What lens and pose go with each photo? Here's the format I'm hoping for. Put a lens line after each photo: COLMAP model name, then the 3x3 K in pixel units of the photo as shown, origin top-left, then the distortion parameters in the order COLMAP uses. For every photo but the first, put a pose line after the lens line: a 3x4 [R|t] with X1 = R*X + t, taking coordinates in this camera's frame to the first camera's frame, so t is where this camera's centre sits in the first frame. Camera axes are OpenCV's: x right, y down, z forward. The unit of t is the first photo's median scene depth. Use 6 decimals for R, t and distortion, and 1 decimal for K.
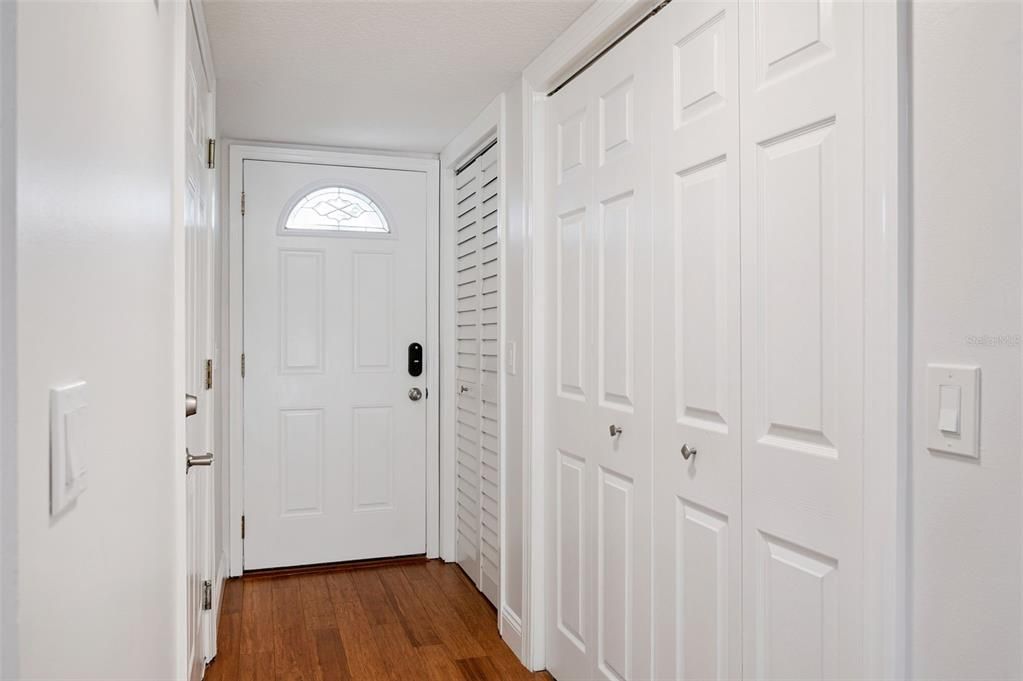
lens RADIAL K [[748.3, 0, 512.0], [0, 748.3, 332.1], [0, 0, 1]] dist [-0.007184, 0.000299]
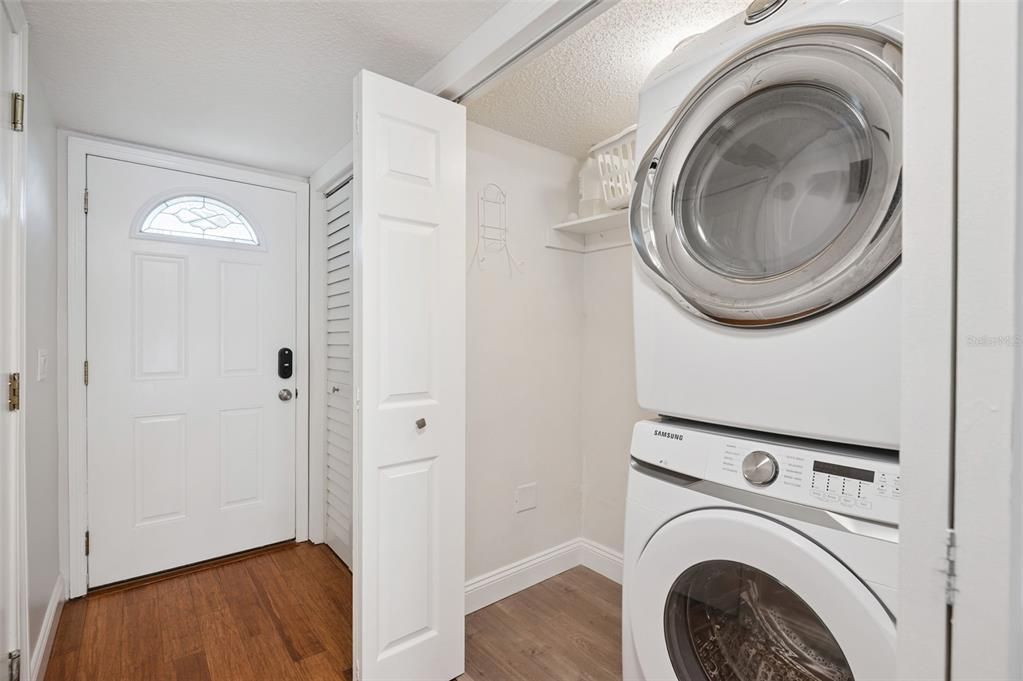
lens RADIAL K [[477.2, 0, 511.5], [0, 477.2, 340.5], [0, 0, 1]] dist [0.000658, -0.001155]
pose [[0.940226, 0.000342, 0.340550, -0.060368], [-0.002316, 0.999983, 0.005393, -0.000912], [-0.340542, -0.005859, 0.940211, 0.251340]]
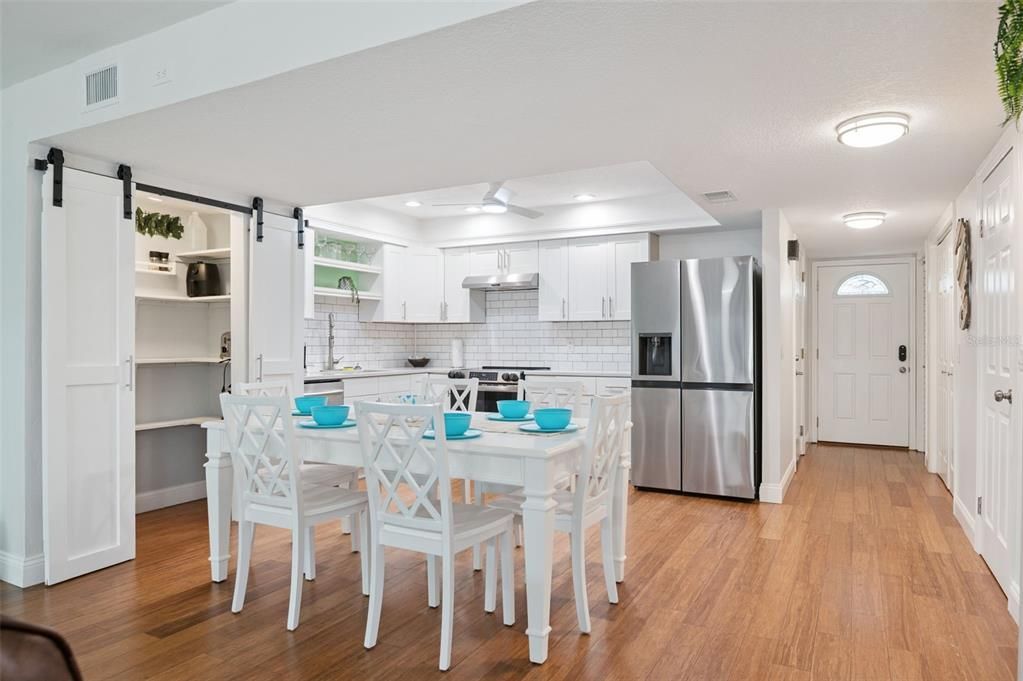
lens RADIAL K [[639.7, 0, 511.5], [0, 639.7, 340.5], [0, 0, 1]] dist [-0.005204, -0.001758]
pose [[0.683119, 0.001188, -0.730306, 0.464700], [-0.002638, 0.999996, -0.000840, 0.005550], [0.730302, 0.002500, 0.683120, -1.114639]]
